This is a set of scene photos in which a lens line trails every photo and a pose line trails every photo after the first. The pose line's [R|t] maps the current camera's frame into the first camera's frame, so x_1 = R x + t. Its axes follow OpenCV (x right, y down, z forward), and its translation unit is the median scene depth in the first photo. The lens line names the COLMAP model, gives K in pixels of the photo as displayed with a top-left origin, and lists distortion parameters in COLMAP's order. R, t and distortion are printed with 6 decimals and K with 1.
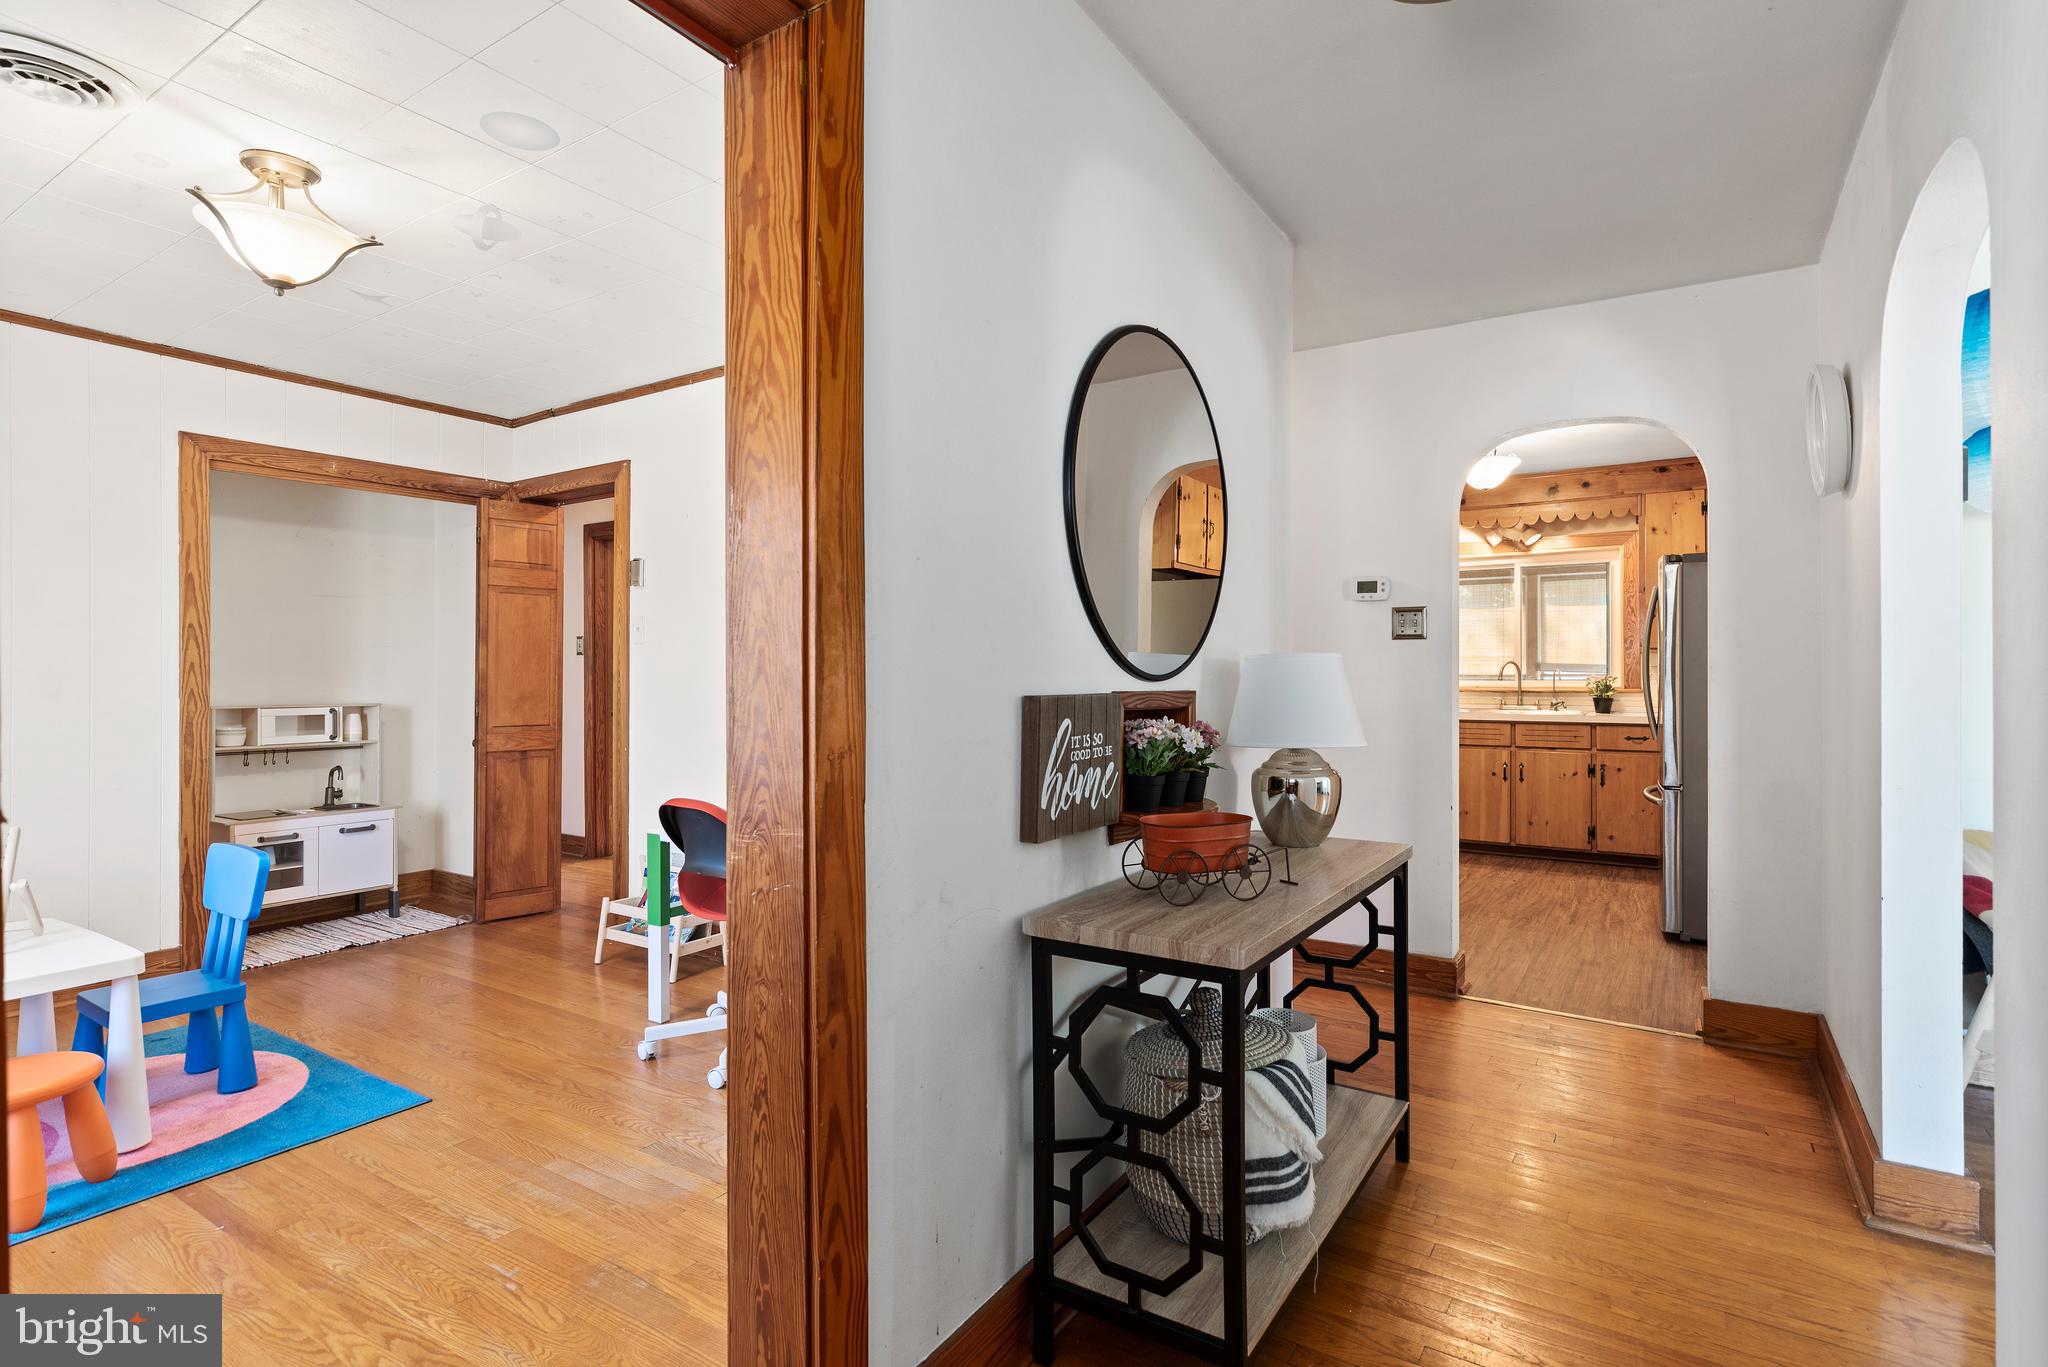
lens RADIAL K [[999.7, 0, 1046.7], [0, 999.7, 673.9], [0, 0, 1]] dist [0.002828, 0.000342]
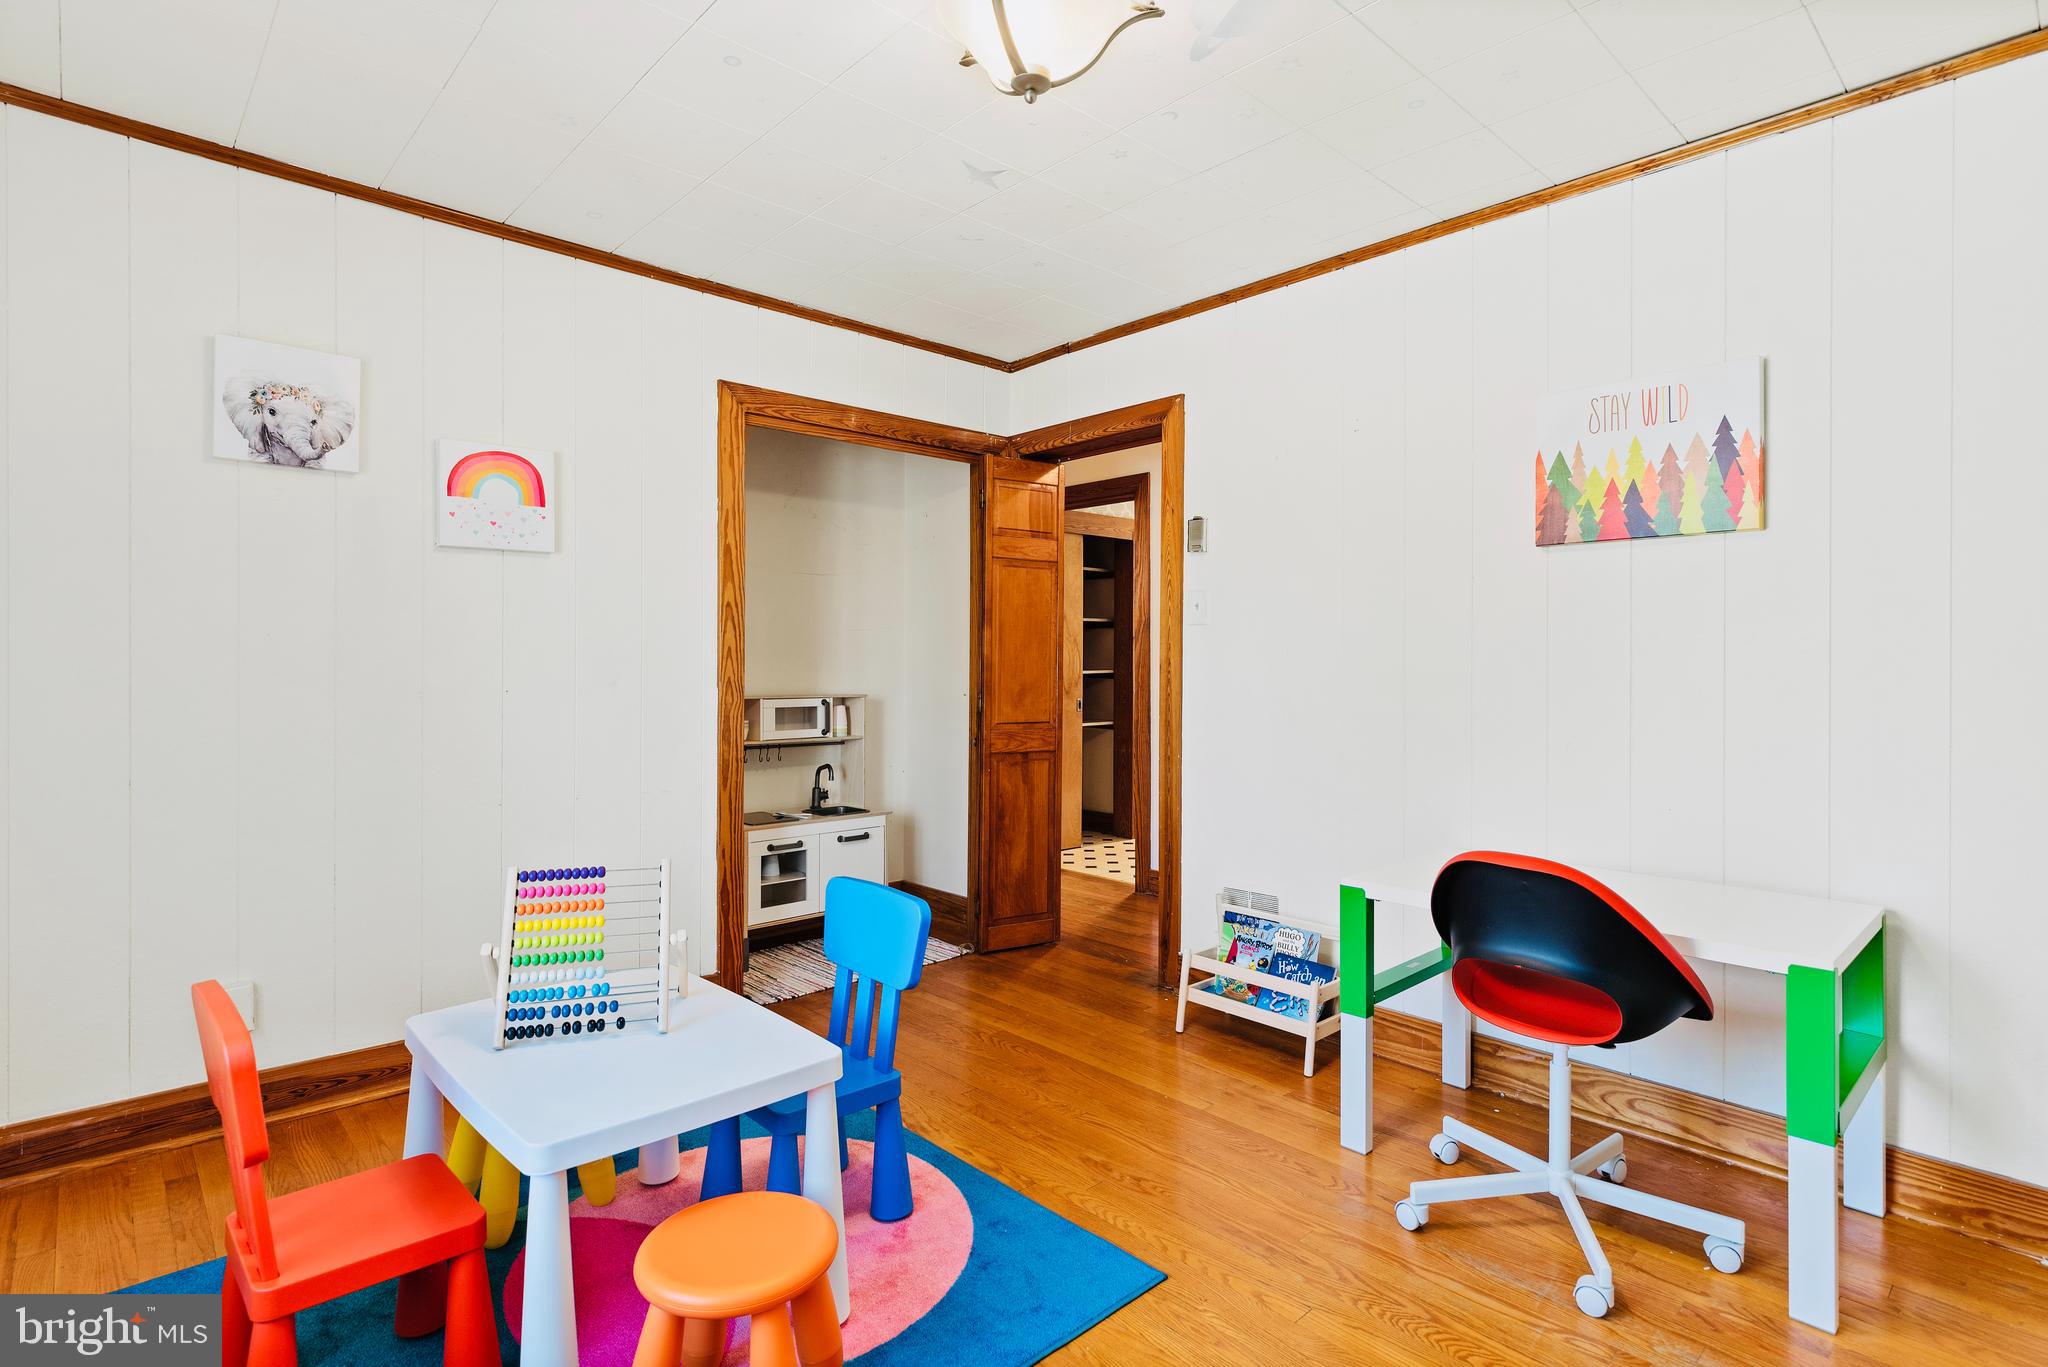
lens RADIAL K [[1005.3, 0, 1032.0], [0, 1005.3, 669.0], [0, 0, 1]] dist [0.002135, 0.000151]
pose [[0.970306, 0.006373, -0.241796, -0.320925], [-0.005084, 0.999969, 0.005951, 0.001193], [0.241827, -0.004545, 0.970309, 0.180973]]
